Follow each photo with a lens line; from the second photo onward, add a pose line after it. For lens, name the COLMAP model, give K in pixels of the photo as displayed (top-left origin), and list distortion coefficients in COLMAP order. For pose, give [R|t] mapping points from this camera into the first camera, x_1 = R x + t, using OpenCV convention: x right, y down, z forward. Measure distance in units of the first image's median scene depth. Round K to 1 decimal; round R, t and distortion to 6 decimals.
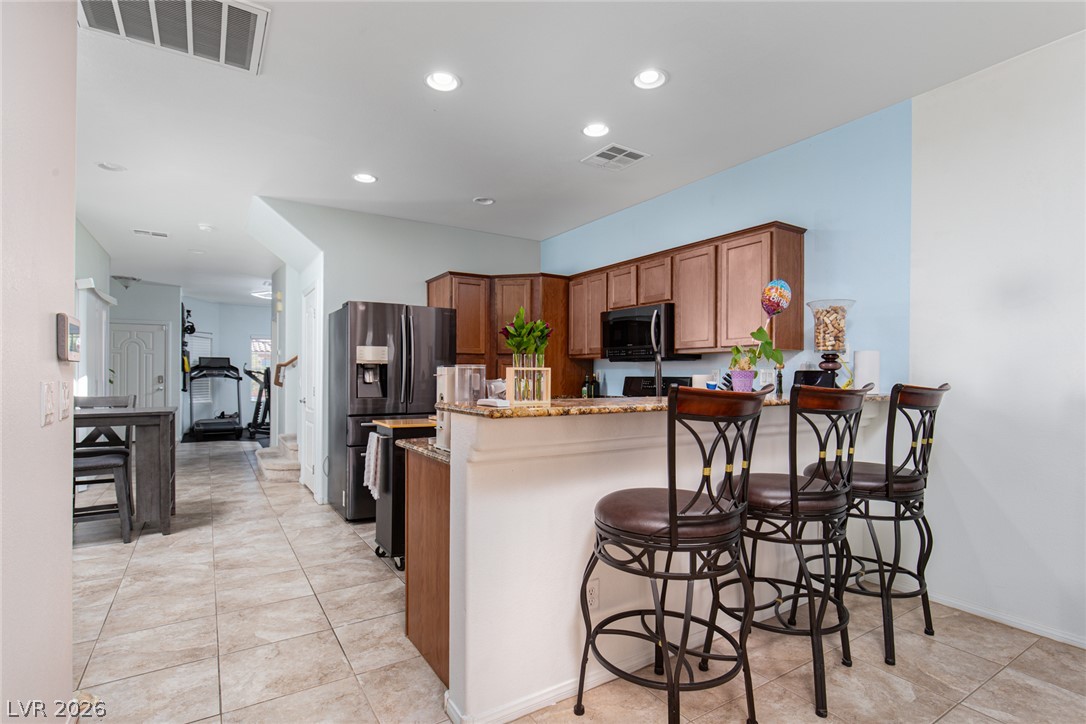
lens RADIAL K [[537.9, 0, 530.3], [0, 537.9, 369.7], [0, 0, 1]] dist [-0.006353, 0.000710]
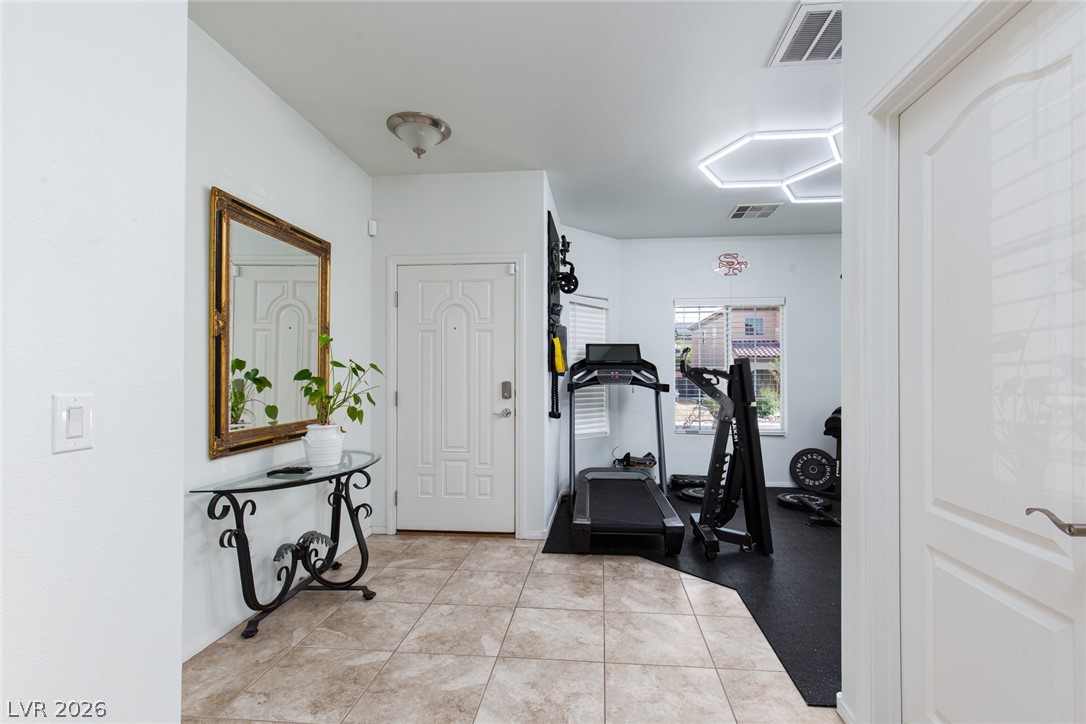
lens RADIAL K [[496.8, 0, 543.9], [0, 496.8, 366.1], [0, 0, 1]] dist [0.006648, -0.000847]
pose [[0.794562, -0.011928, -0.607066, -0.380843], [0.003631, 0.999882, -0.014894, 0.004447], [0.607173, 0.009630, 0.794512, 0.630572]]
